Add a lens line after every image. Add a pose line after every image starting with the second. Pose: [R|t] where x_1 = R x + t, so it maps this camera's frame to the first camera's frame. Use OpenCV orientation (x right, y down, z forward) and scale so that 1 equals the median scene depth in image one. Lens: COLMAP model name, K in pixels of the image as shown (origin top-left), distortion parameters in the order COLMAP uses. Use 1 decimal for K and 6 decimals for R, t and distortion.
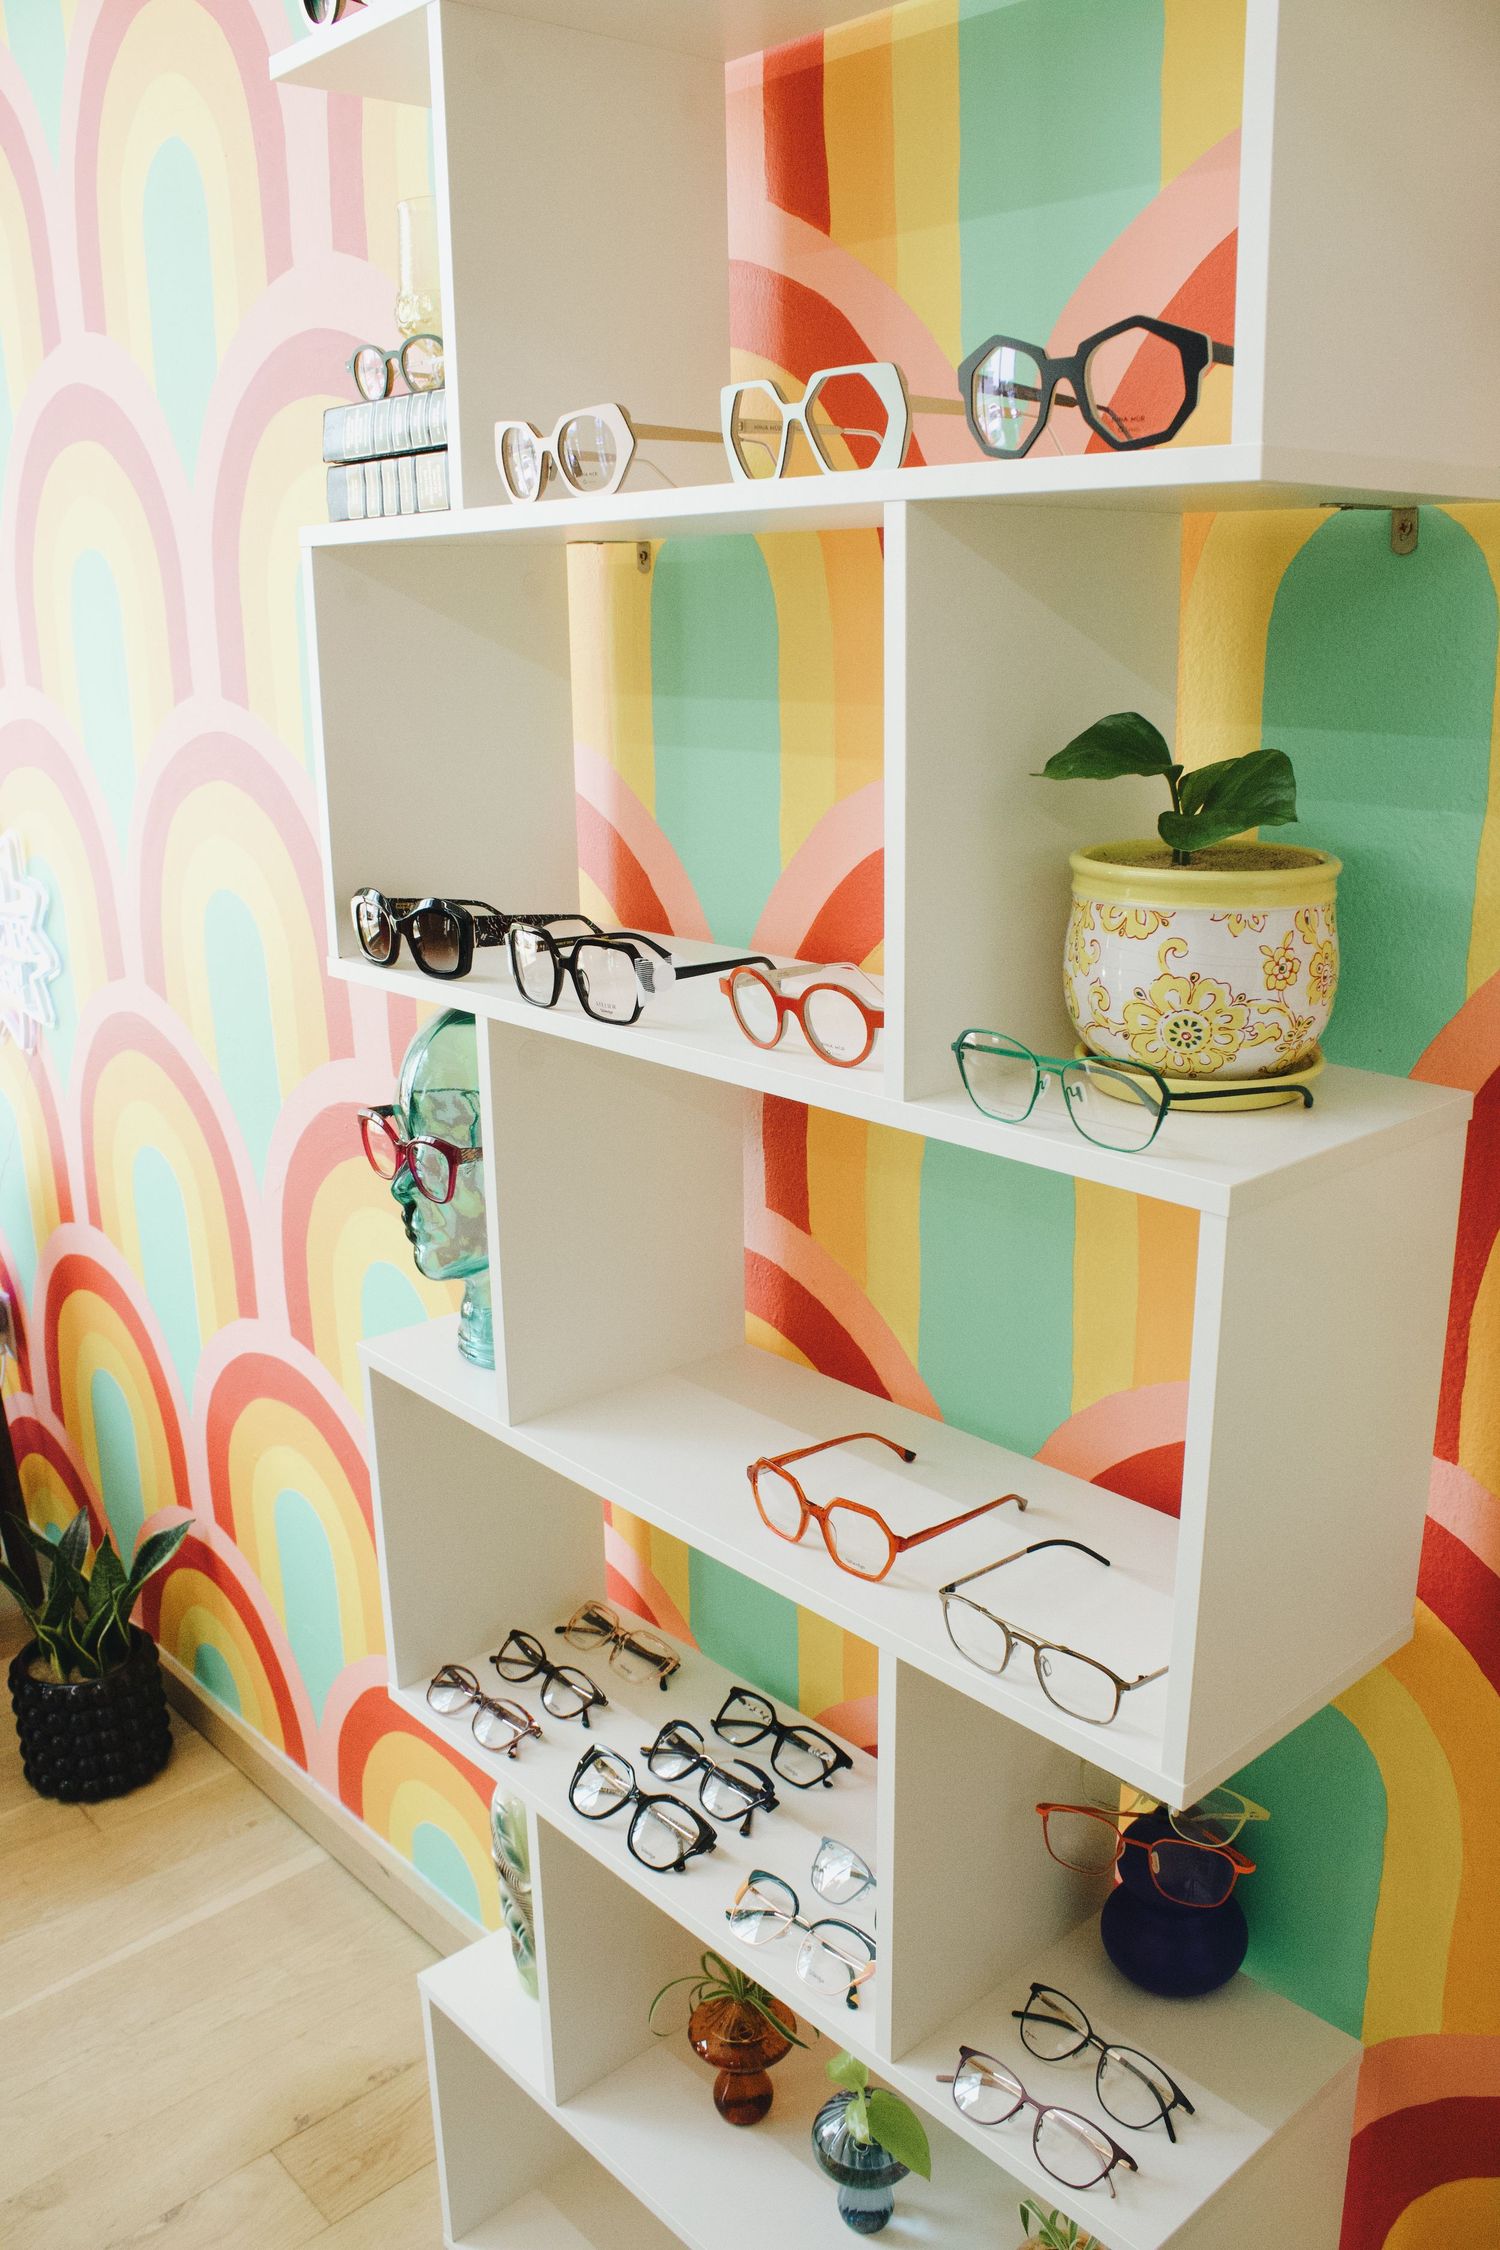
lens RADIAL K [[1815.8, 0, 748.2], [0, 1815.8, 1211.9], [0, 0, 1]] dist [-0.113777, 0.002179]
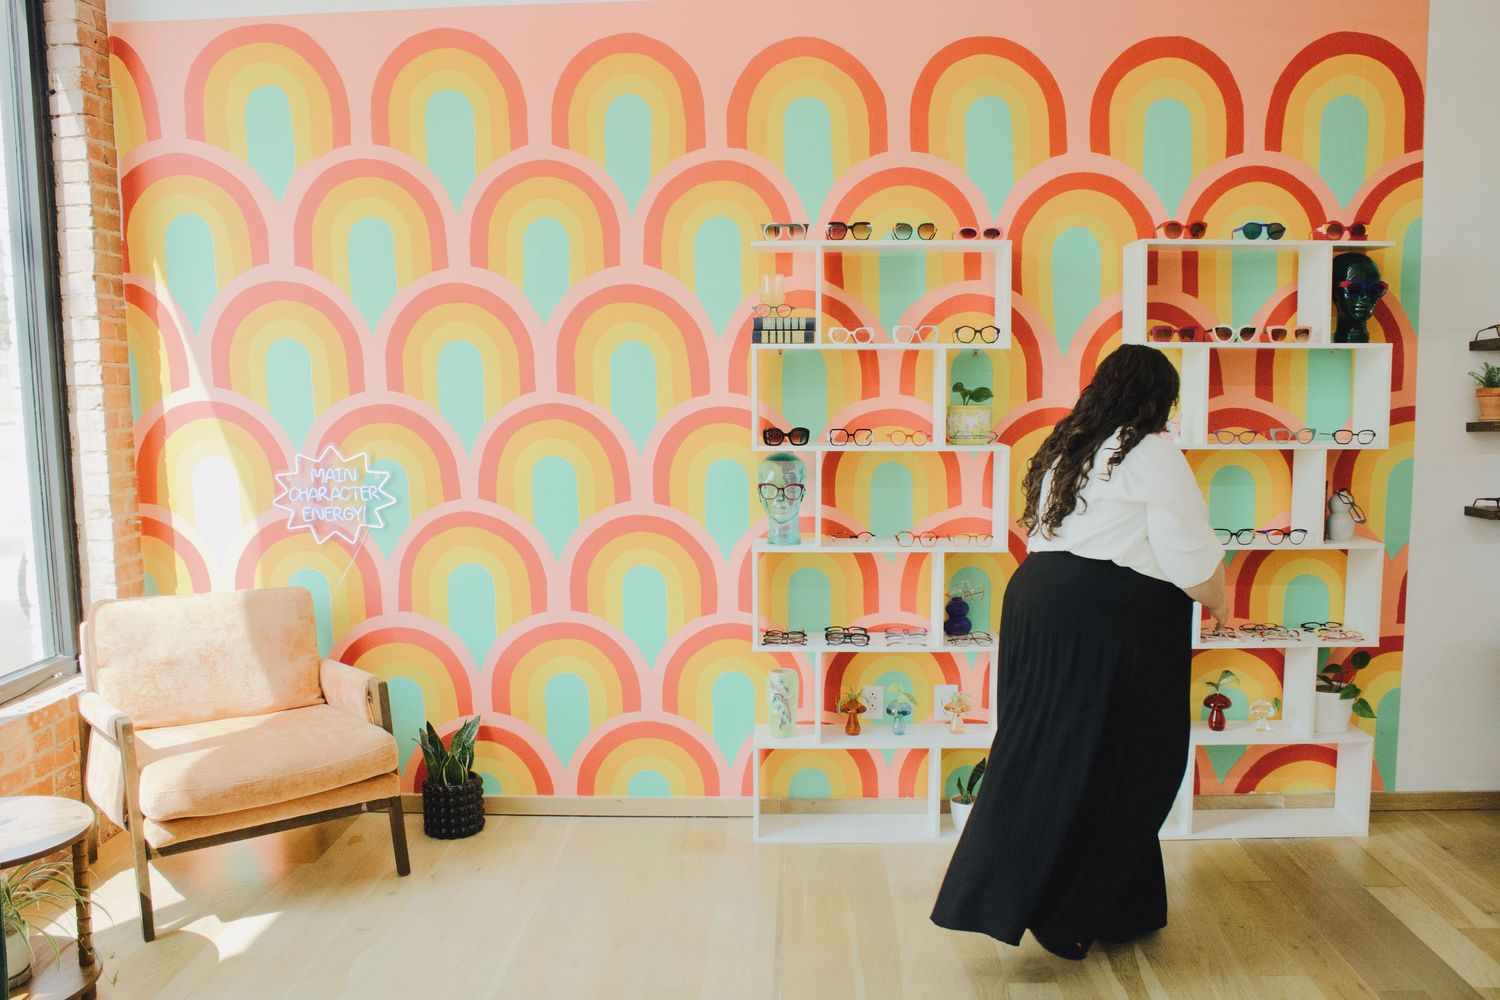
lens RADIAL K [[1243.1, 0, 750.0], [0, 1243.1, 500.0], [0, 0, 1]] dist [-0.144991, 0.120201]
pose [[0.705460, -0.058800, 0.706306, -2.305982], [0.219479, 0.965690, -0.138822, 0.378785], [-0.673910, 0.252953, 0.694161, -0.947634]]
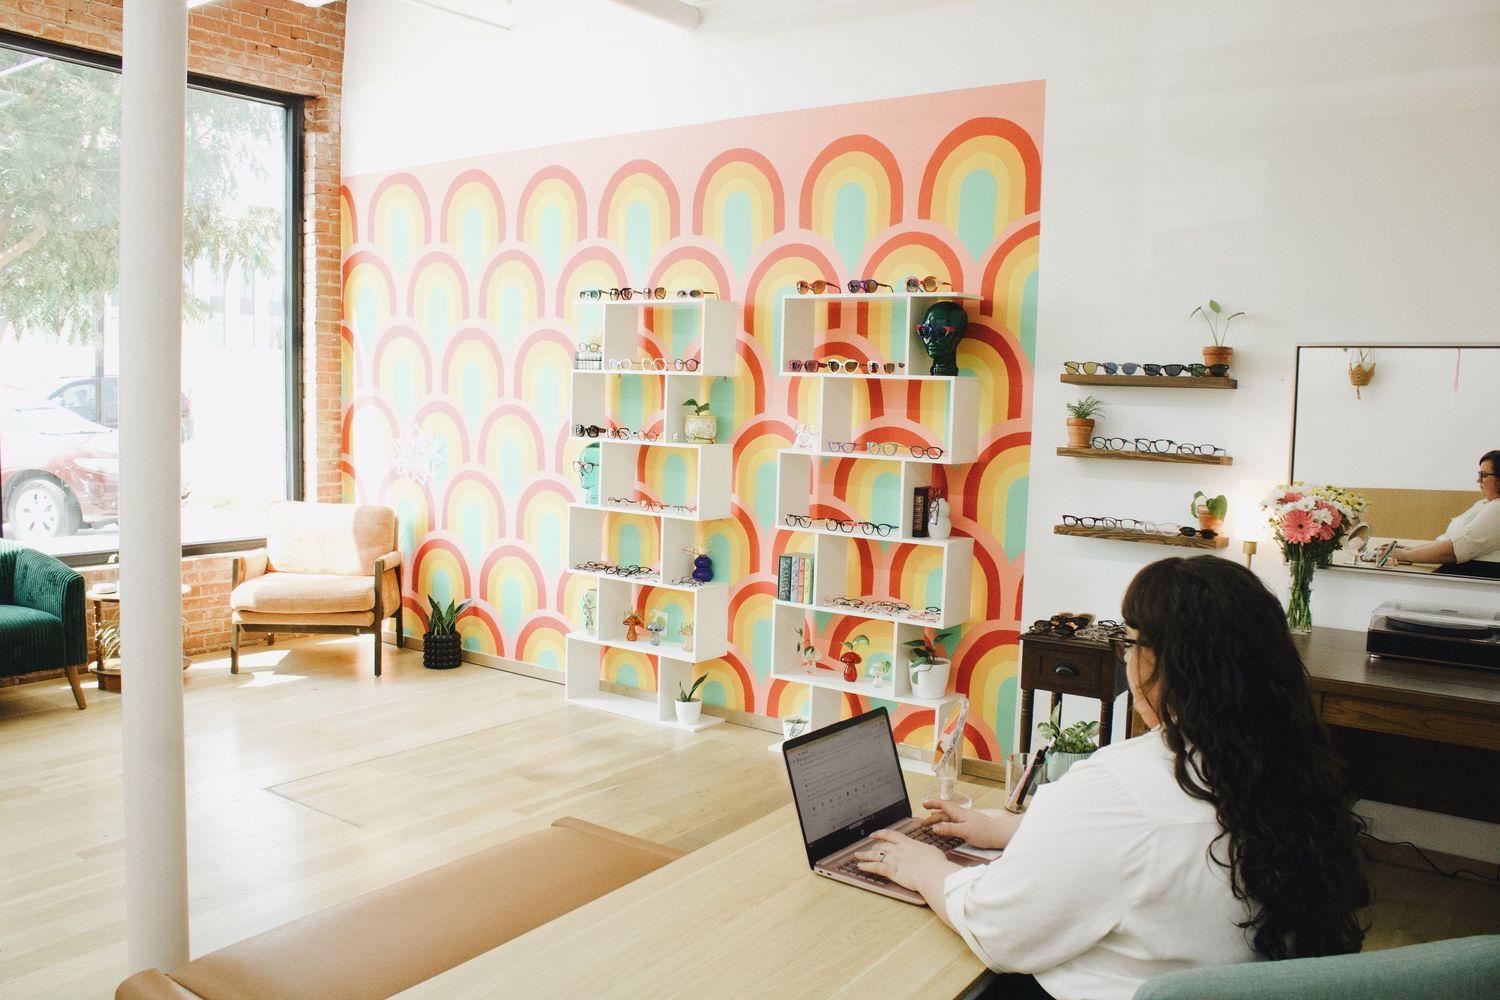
lens RADIAL K [[1210.5, 0, 750.0], [0, 1210.5, 500.0], [0, 0, 1]] dist [-0.113777, 0.002179]
pose [[0.978941, 0.027128, 0.202331, -0.476660], [0.019671, 0.973984, -0.225762, 1.060237], [-0.203191, 0.224988, 0.952939, -3.144420]]
